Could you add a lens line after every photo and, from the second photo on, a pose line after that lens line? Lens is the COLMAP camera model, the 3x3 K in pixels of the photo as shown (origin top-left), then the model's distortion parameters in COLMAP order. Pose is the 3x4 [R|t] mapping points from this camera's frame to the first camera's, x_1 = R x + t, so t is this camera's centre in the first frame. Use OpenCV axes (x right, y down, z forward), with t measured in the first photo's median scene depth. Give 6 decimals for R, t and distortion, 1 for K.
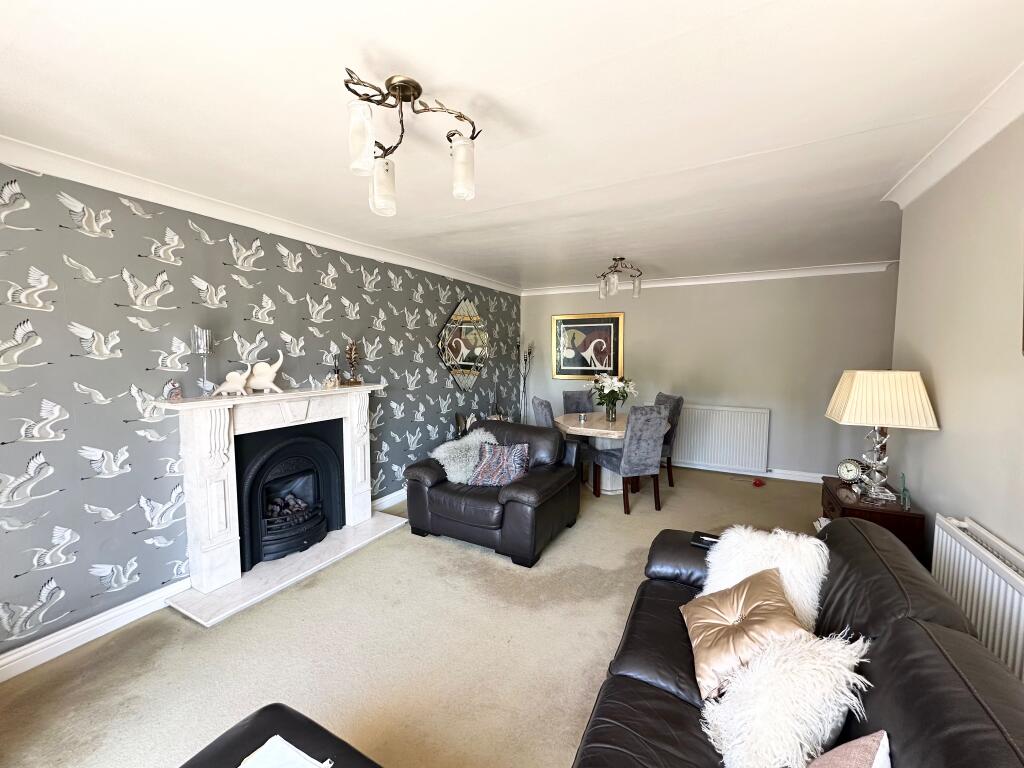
lens RADIAL K [[383.7, 0, 480.1], [0, 383.7, 390.1], [0, 0, 1]] dist [-0.000187, 0.000051]
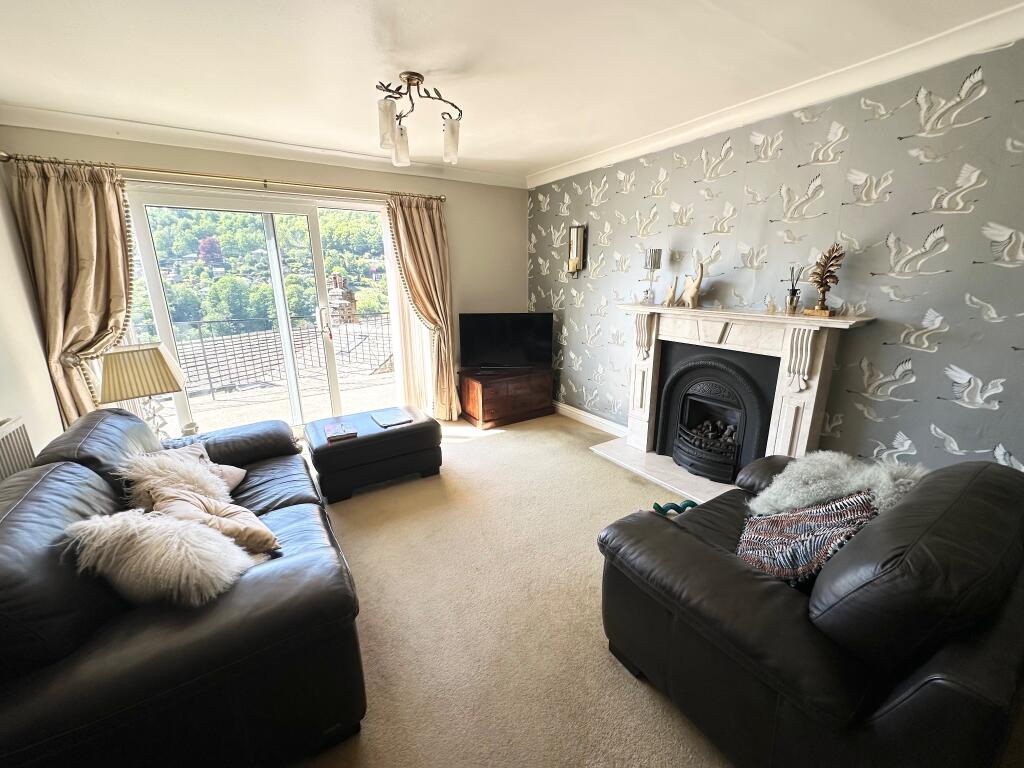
lens RADIAL K [[406.2, 0, 511.9], [0, 406.2, 381.9], [0, 0, 1]] dist [0.001151, 0.000002]
pose [[-0.395438, 0.252944, -0.882977, 0.578343], [-0.064040, 0.951400, 0.301225, -0.091288], [0.916257, 0.175661, -0.360021, 0.884999]]
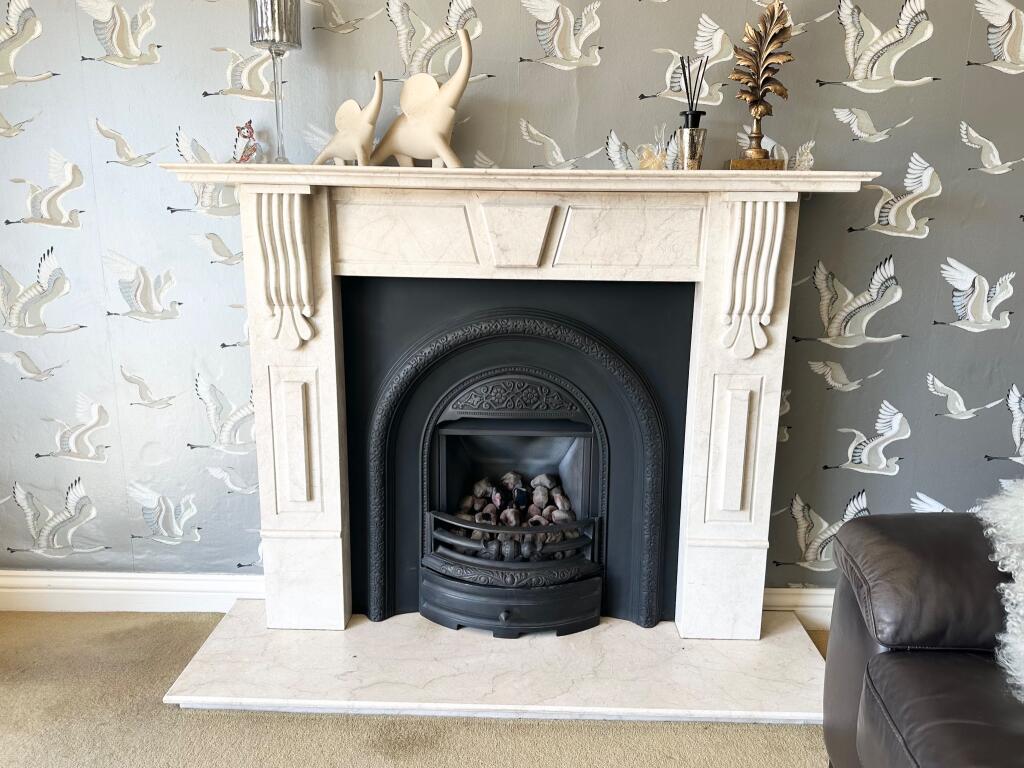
lens RADIAL K [[771.1, 0, 514.0], [0, 771.1, 374.6], [0, 0, 1]] dist [0.080568, -0.103267]
pose [[0.527098, 0.202978, -0.825207, 0.085845], [-0.095018, 0.979044, 0.180125, 0.049306], [0.844476, -0.016534, 0.535339, 0.606980]]
